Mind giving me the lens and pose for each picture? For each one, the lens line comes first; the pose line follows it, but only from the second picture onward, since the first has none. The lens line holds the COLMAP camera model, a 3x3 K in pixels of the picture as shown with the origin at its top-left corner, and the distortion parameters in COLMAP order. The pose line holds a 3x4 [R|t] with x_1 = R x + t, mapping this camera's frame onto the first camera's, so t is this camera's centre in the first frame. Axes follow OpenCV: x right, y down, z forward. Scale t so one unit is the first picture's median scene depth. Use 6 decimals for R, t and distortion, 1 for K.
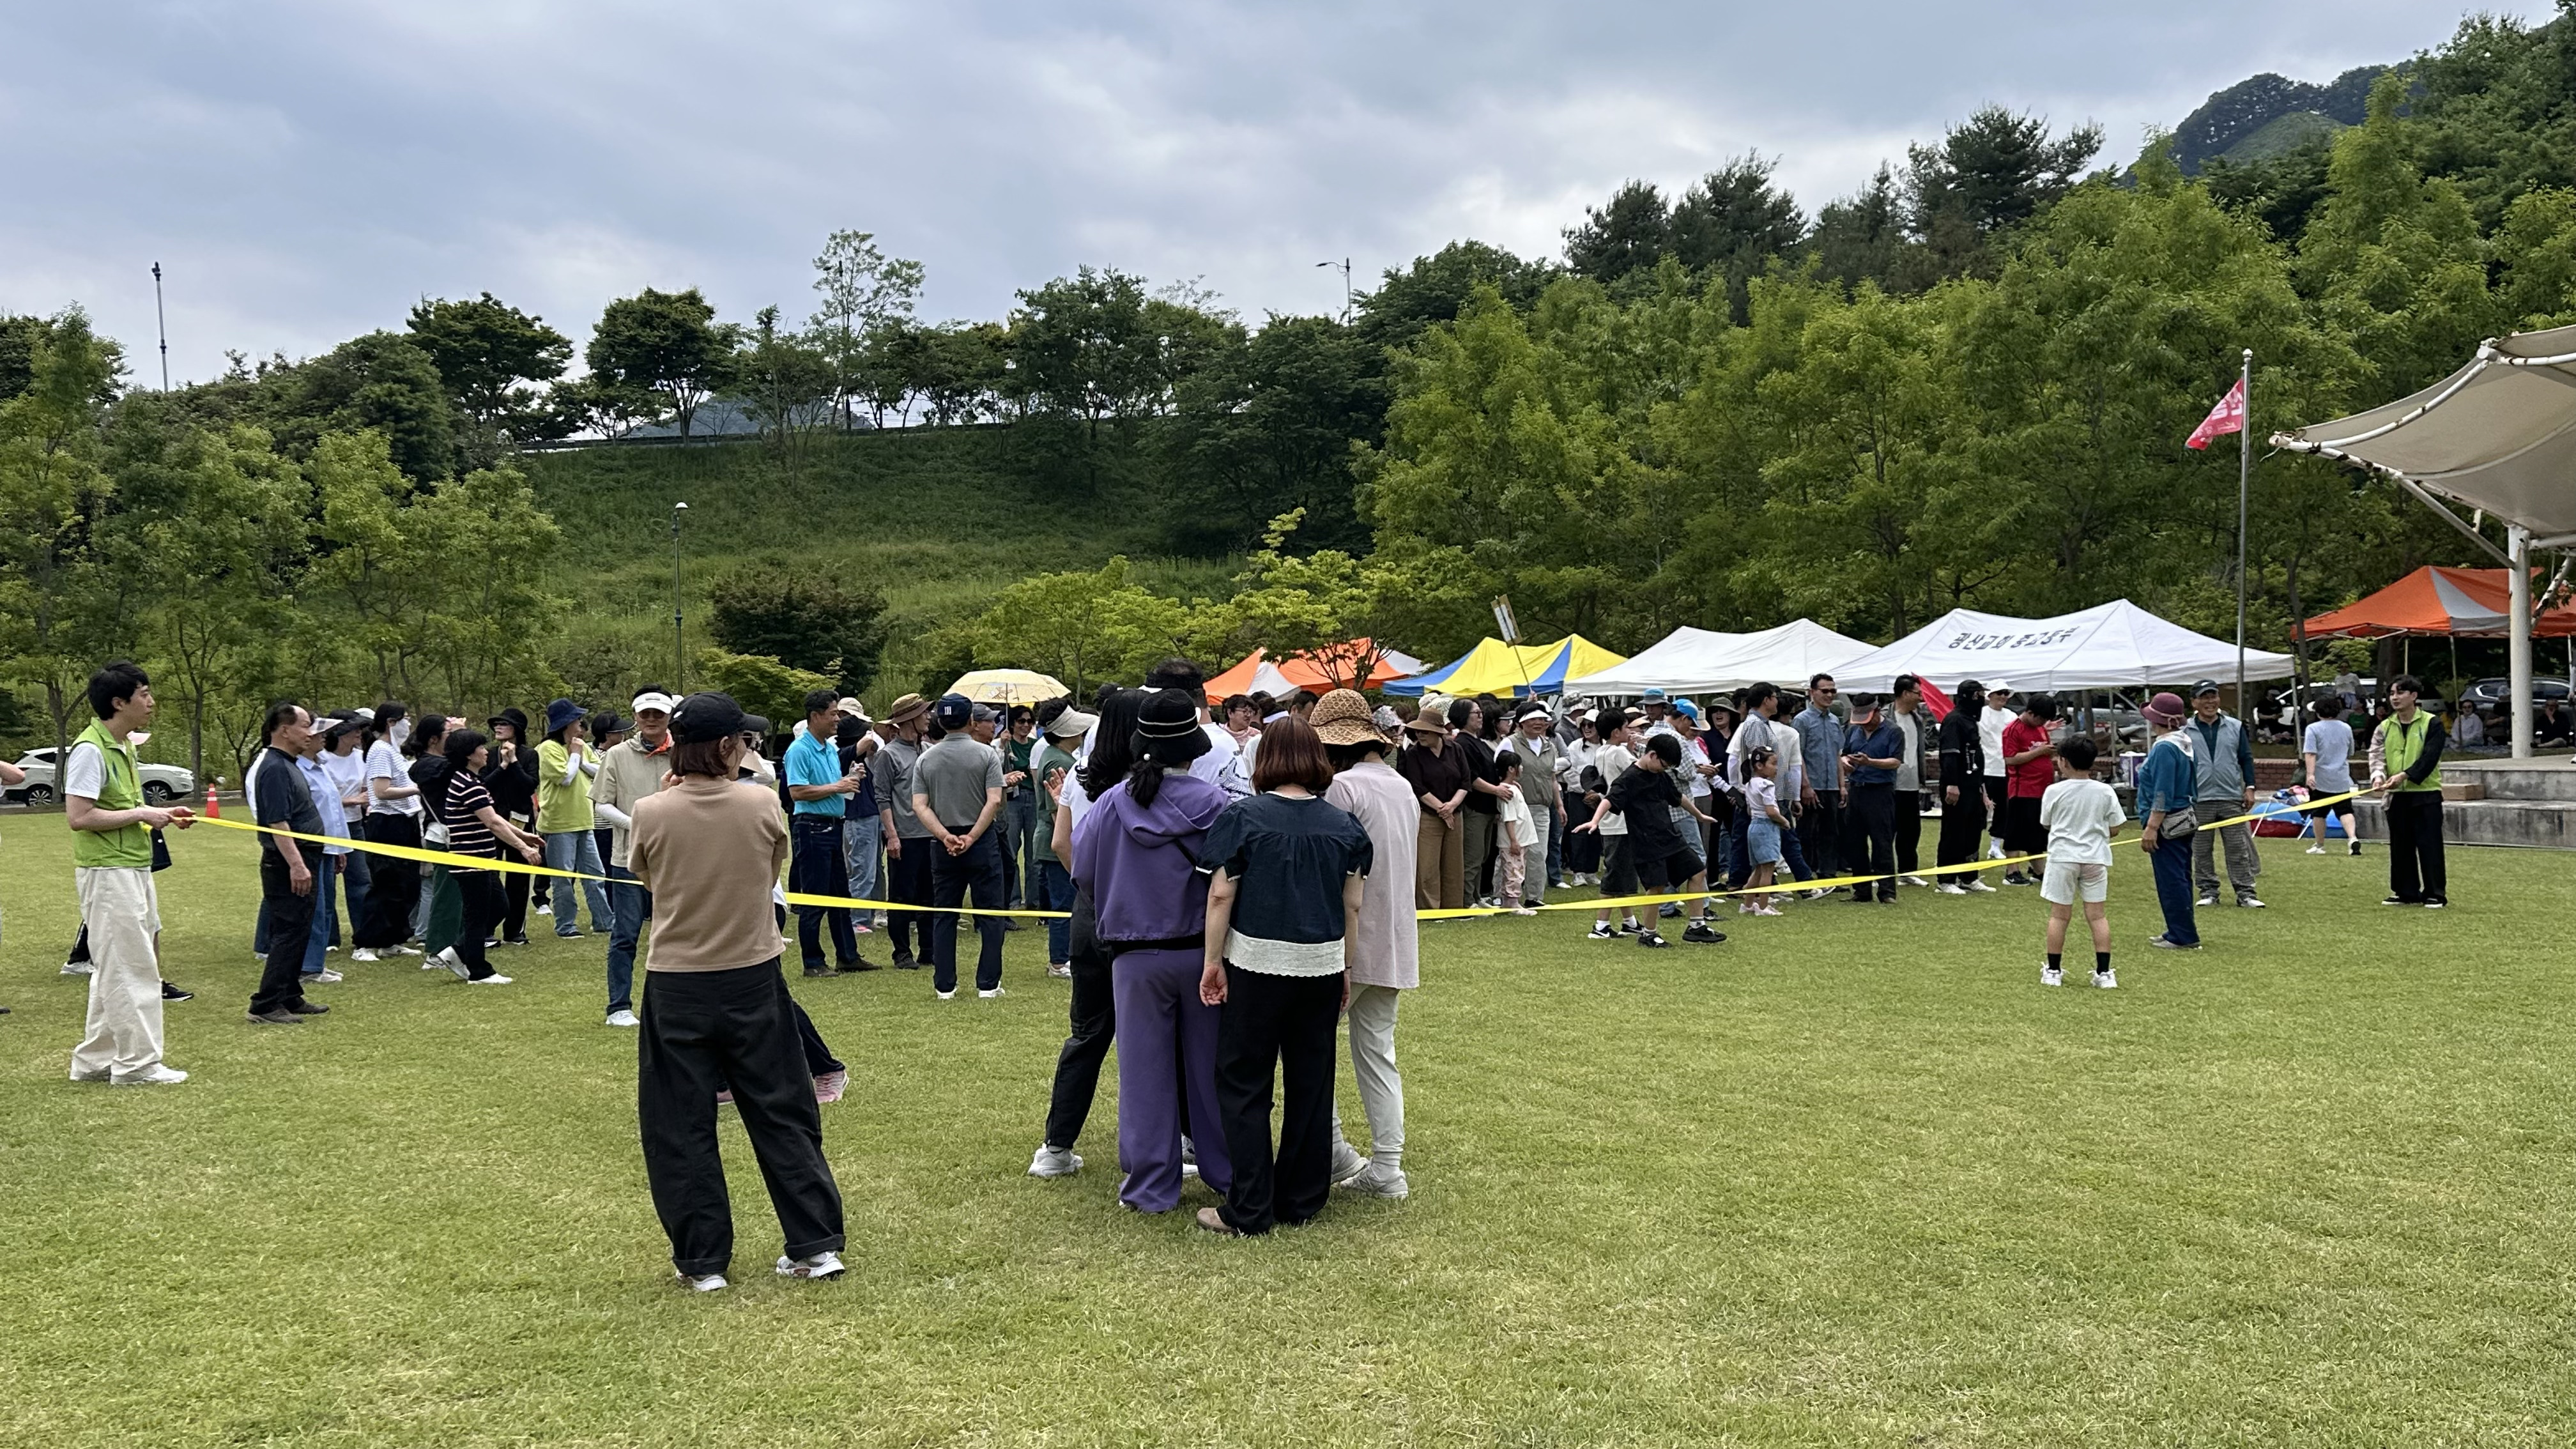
lens RADIAL K [[2274.0, 0, 1287.6], [0, 2274.0, 752.5], [0, 0, 1]] dist [0.159257, -0.262346]
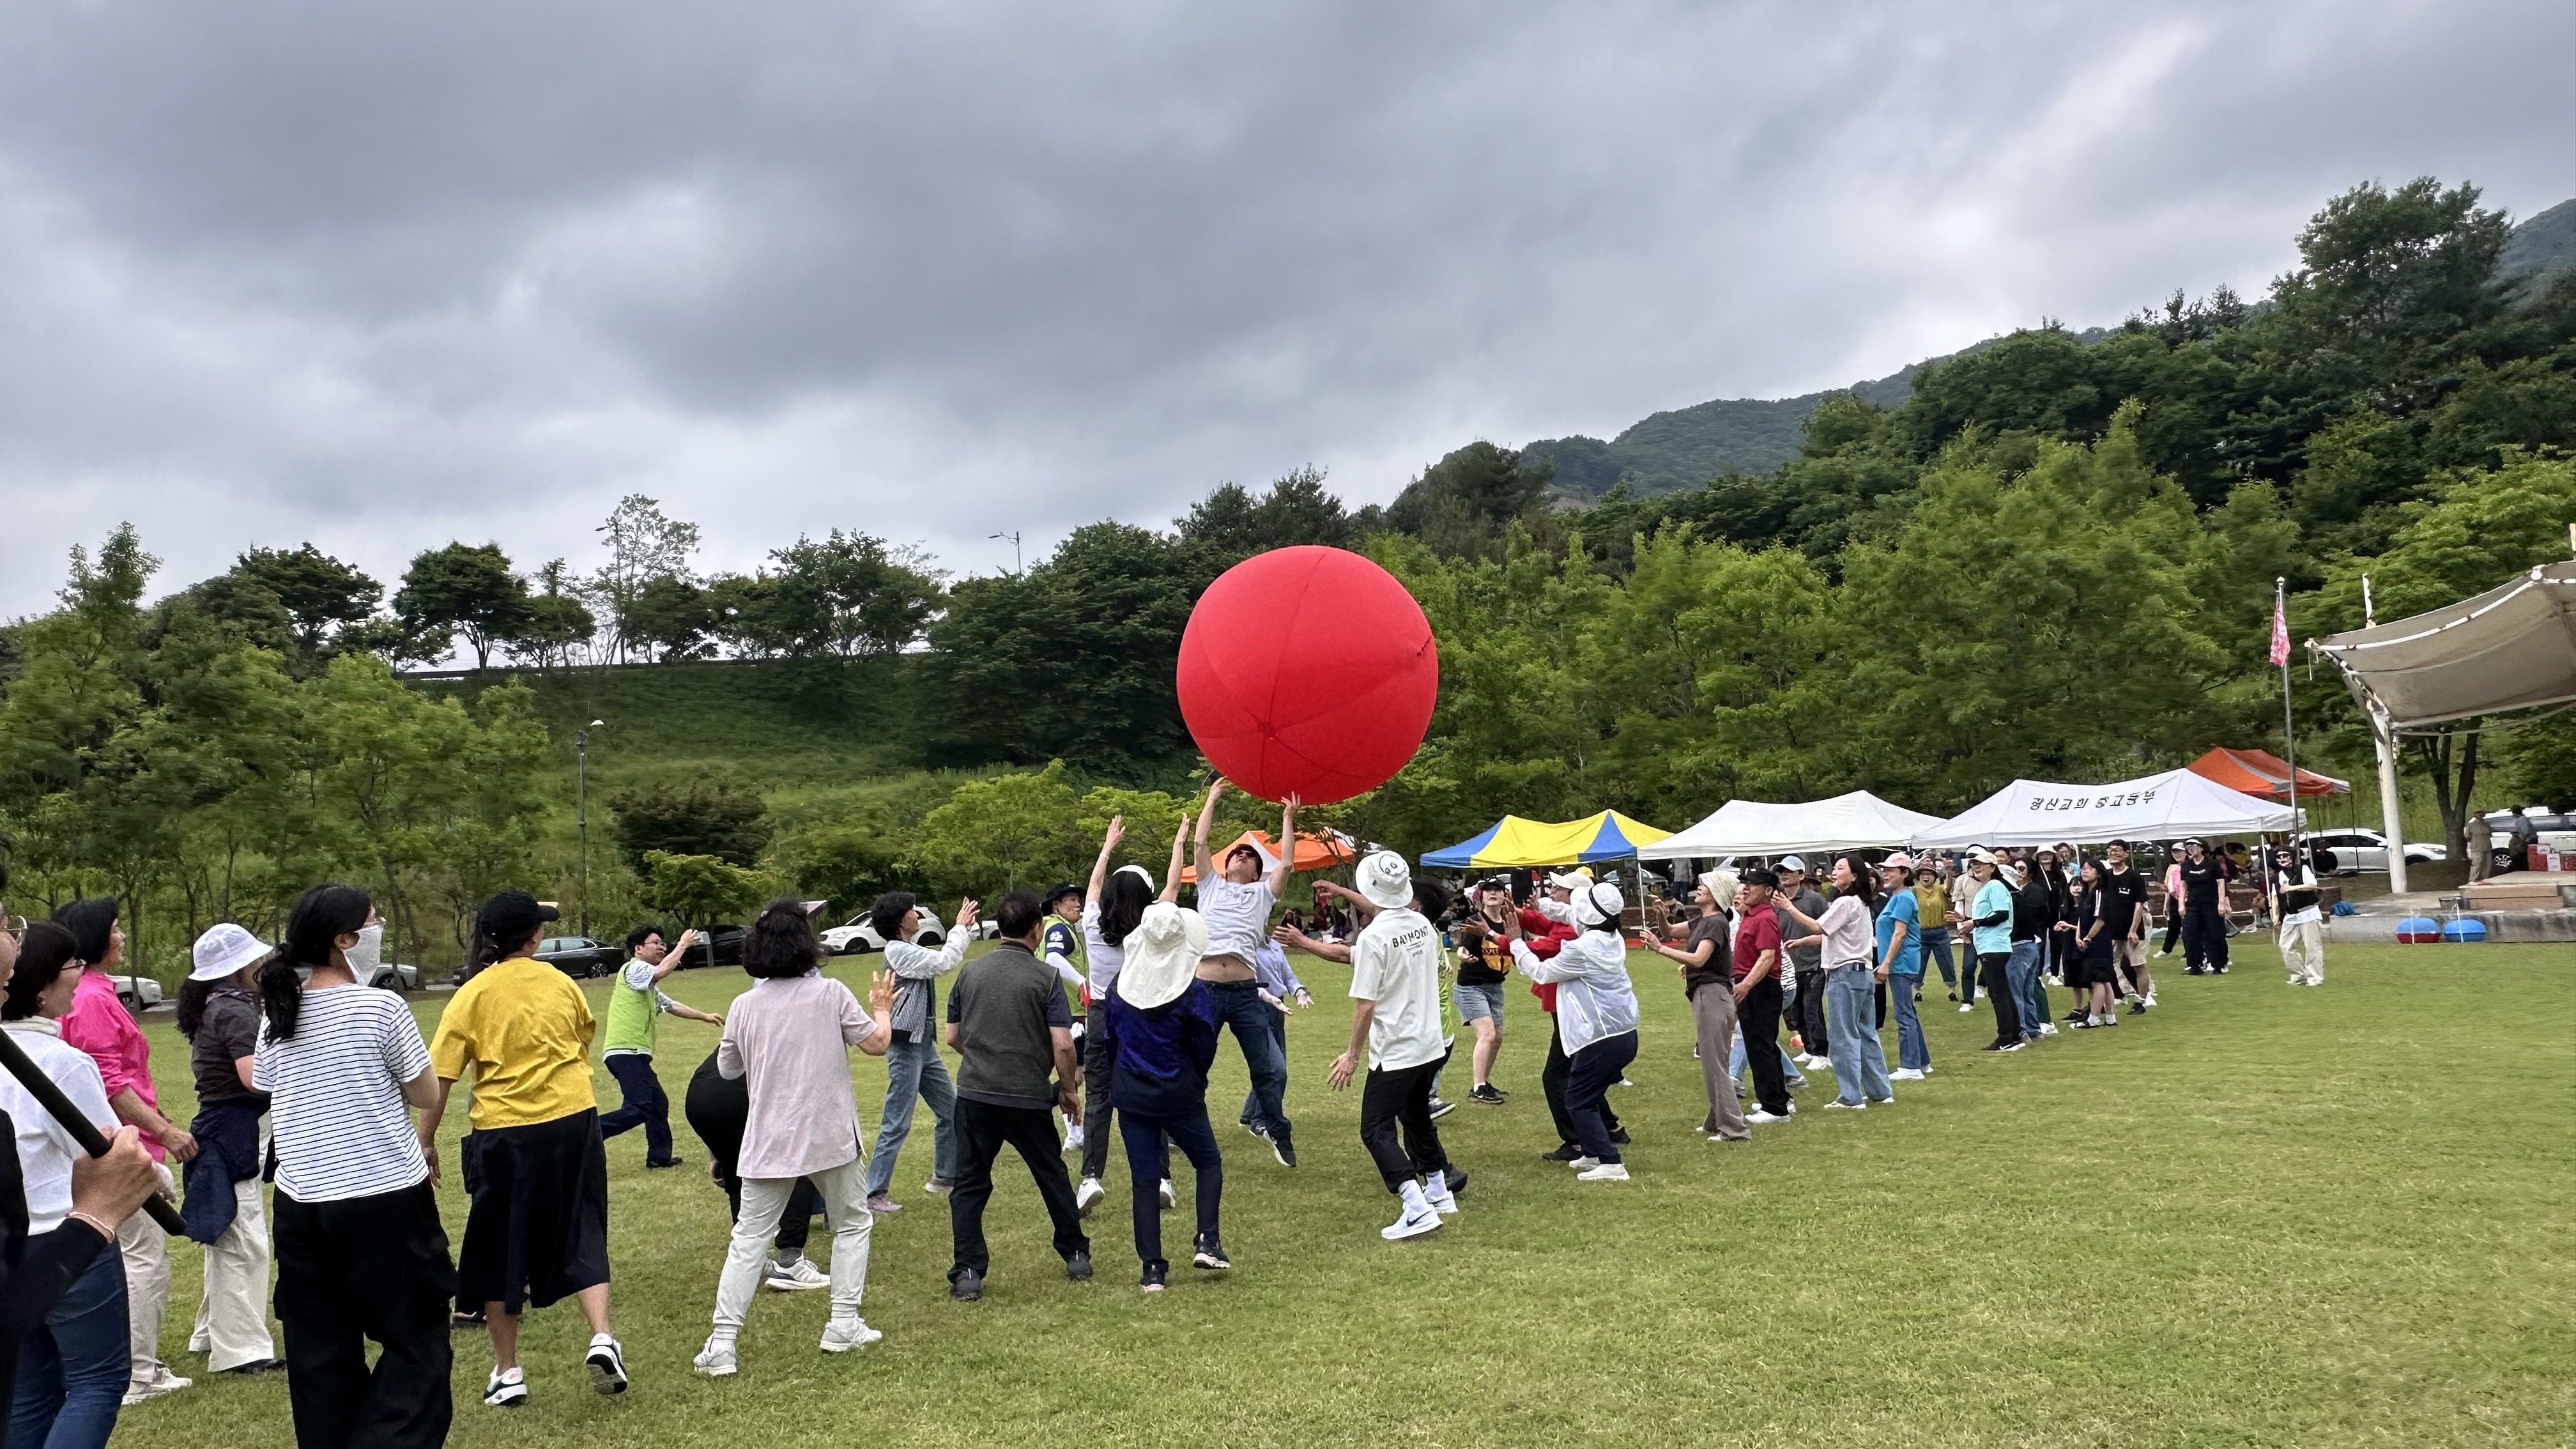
lens RADIAL K [[1732.6, 0, 1291.5], [0, 1732.6, 791.0], [0, 0, 1]] dist [-0.000751, -0.000731]
pose [[0.959622, -0.016909, 0.280786, -0.128821], [0.038327, 0.996742, -0.070964, -0.001809], [-0.278671, 0.078861, 0.957143, 0.079493]]
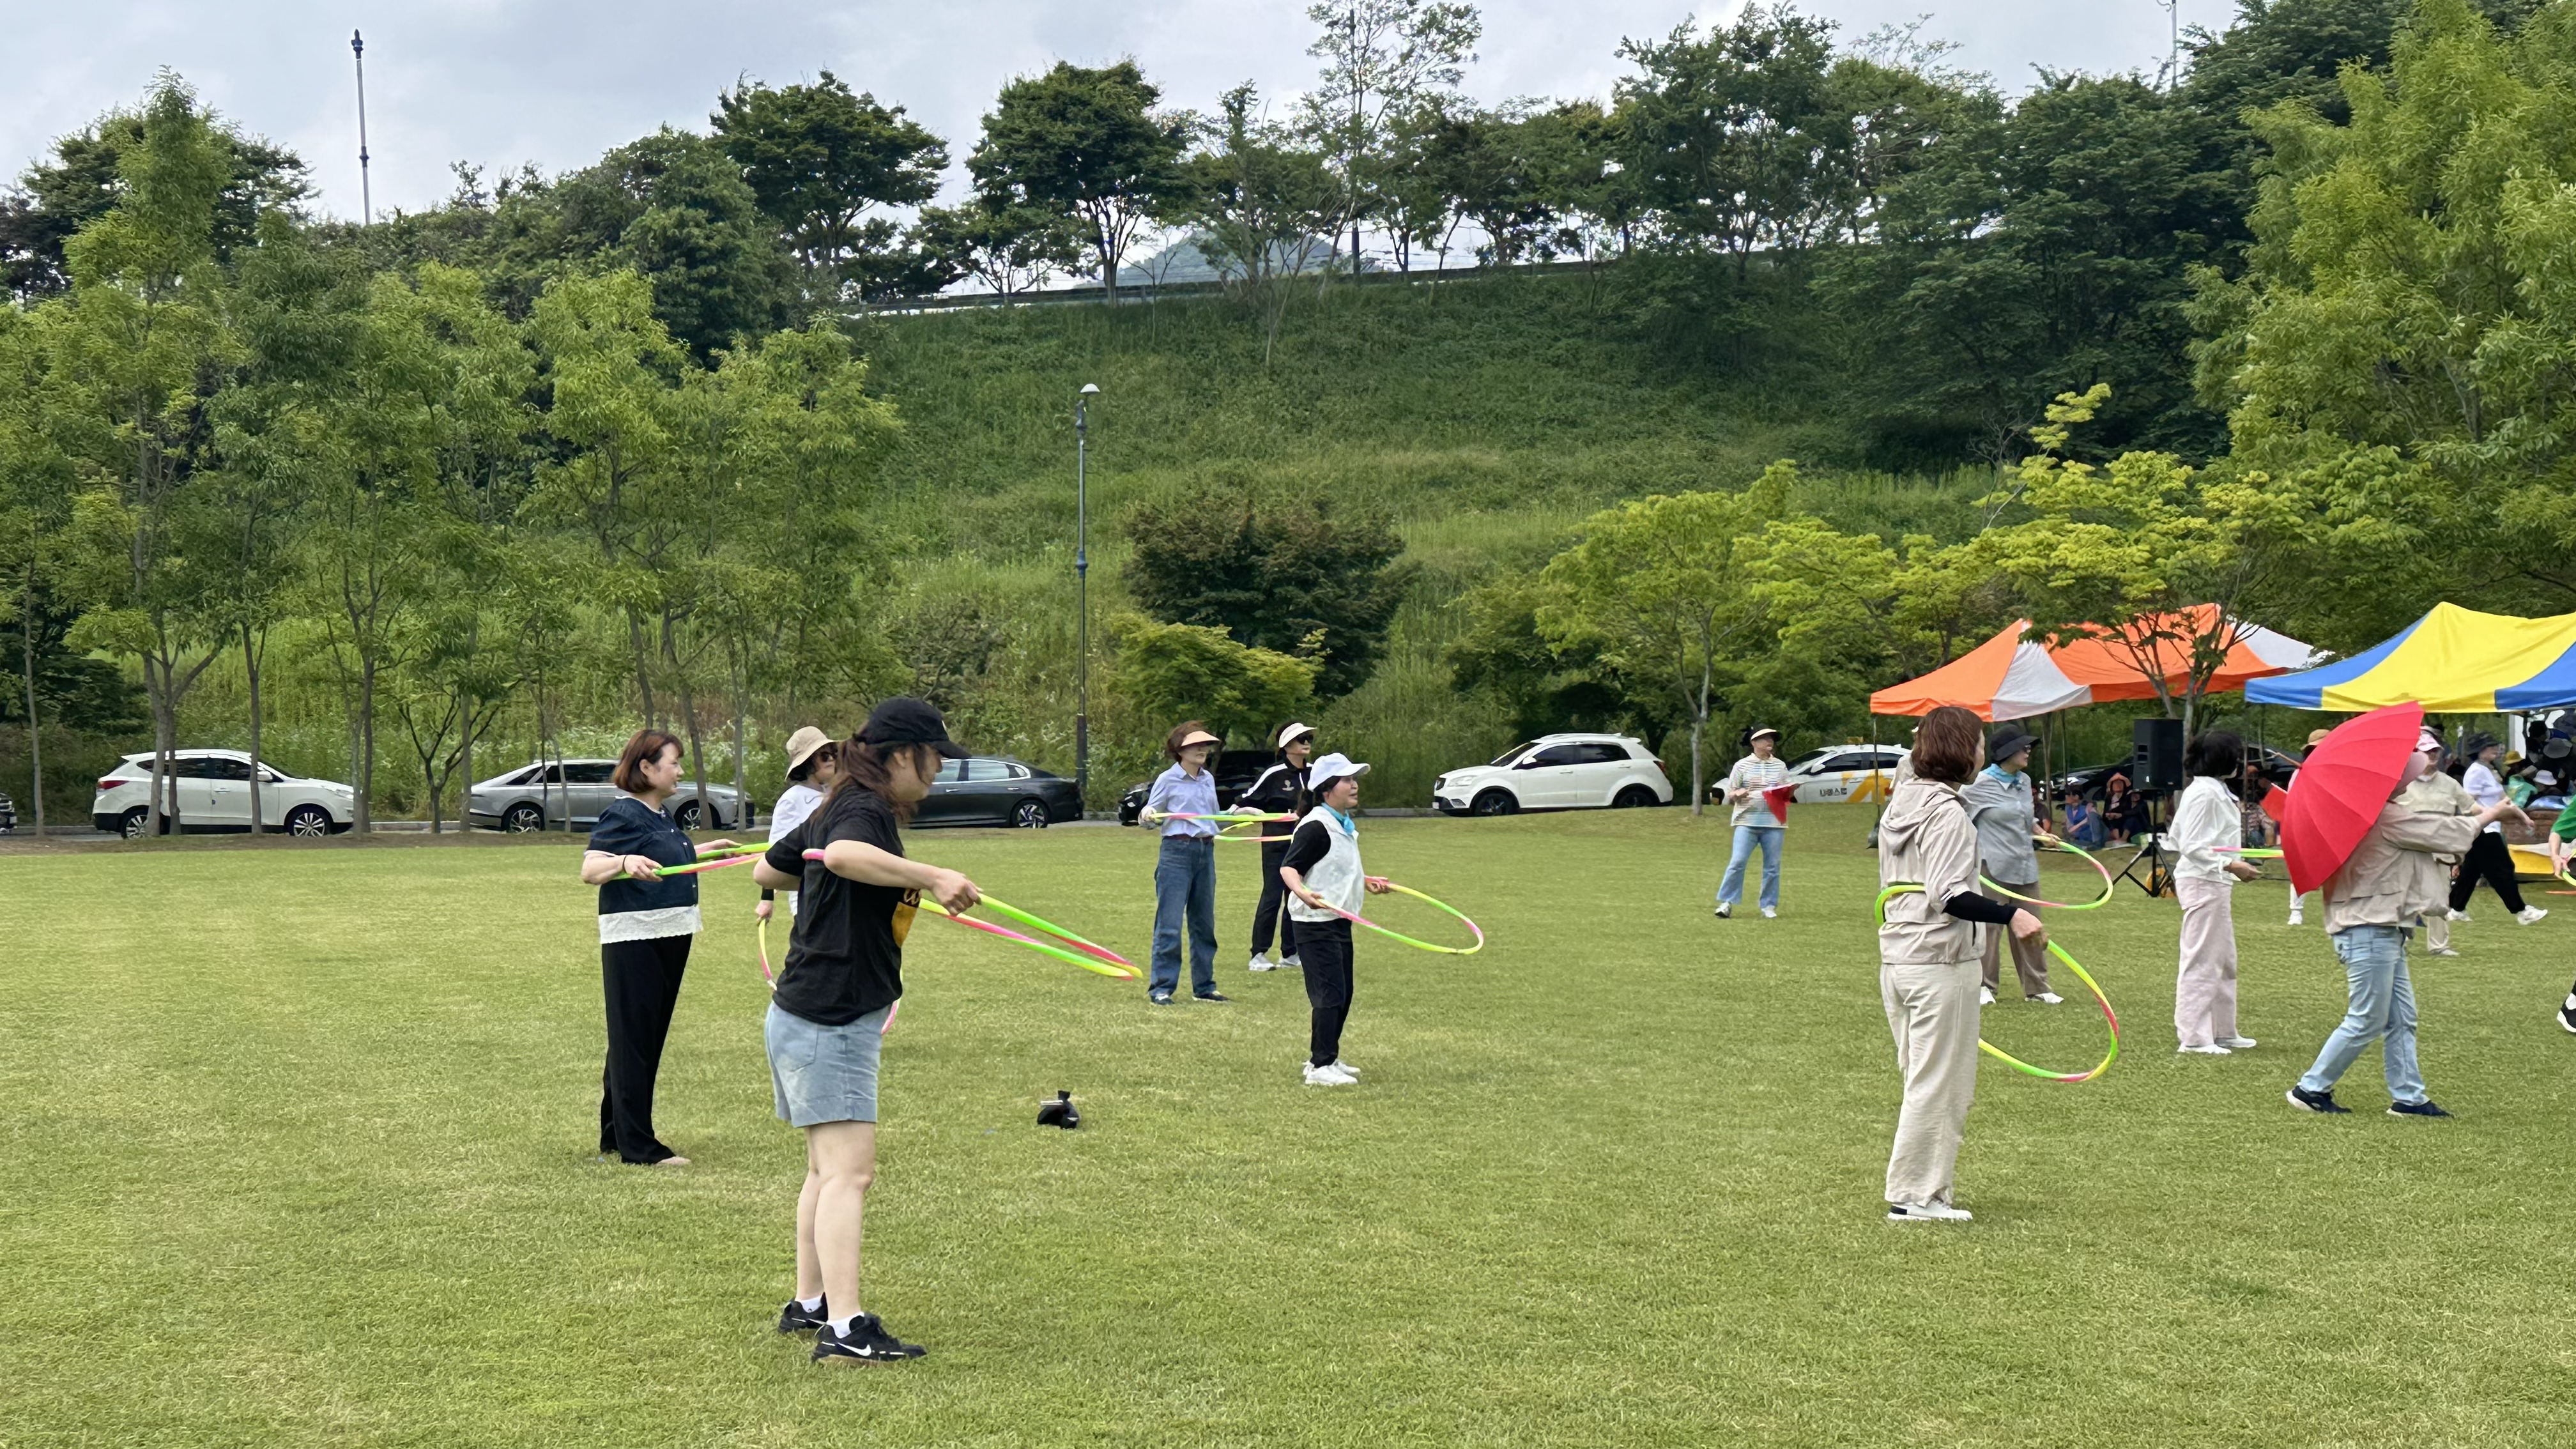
lens RADIAL K [[3515.0, 0, 1308.5], [0, 3515.0, 741.2], [0, 0, 1]] dist [0.148818, -0.039688]
pose [[0.979085, 0.018533, -0.202607, -0.003719], [-0.020887, 0.999737, -0.009487, -0.001302], [0.202377, 0.013520, 0.979214, 0.043414]]
